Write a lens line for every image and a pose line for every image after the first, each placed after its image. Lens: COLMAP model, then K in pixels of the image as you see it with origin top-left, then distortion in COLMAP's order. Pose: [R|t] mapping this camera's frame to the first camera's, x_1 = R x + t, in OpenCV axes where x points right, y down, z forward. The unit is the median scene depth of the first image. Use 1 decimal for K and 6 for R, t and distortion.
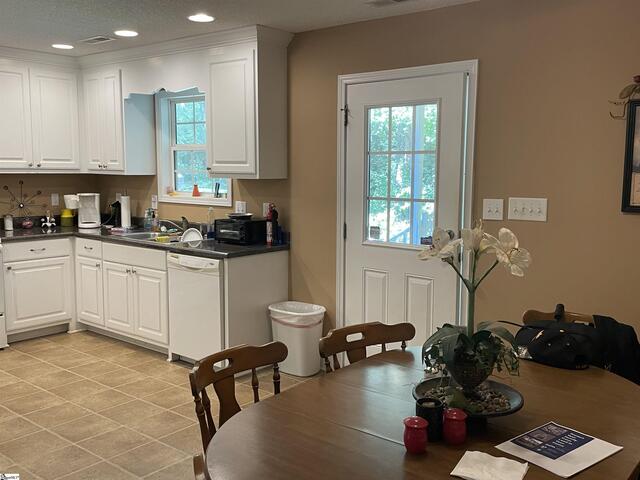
lens RADIAL K [[659.9, 0, 295.3], [0, 659.9, 245.0], [0, 0, 1]] dist [0.048028, 0.000000]
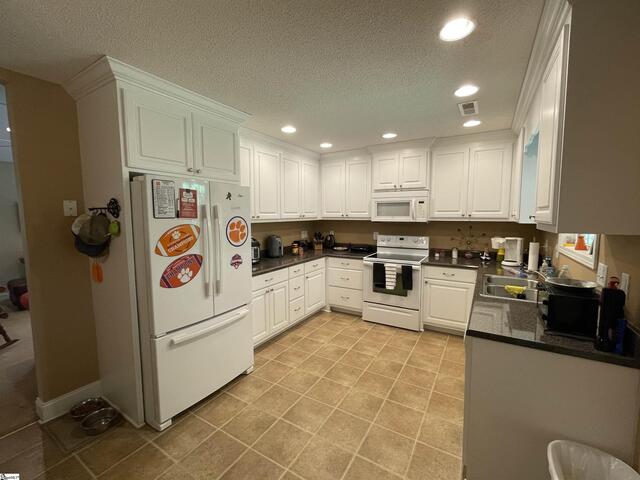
lens RADIAL K [[272.4, 0, 322.5], [0, 272.4, 240.3], [0, 0, 1]] dist [-0.001672, 0.000351]
pose [[0.178403, 0.081255, -0.980597, 0.146292], [-0.110649, 0.991920, 0.062062, -0.078762], [0.977716, 0.097430, 0.185953, 0.678524]]
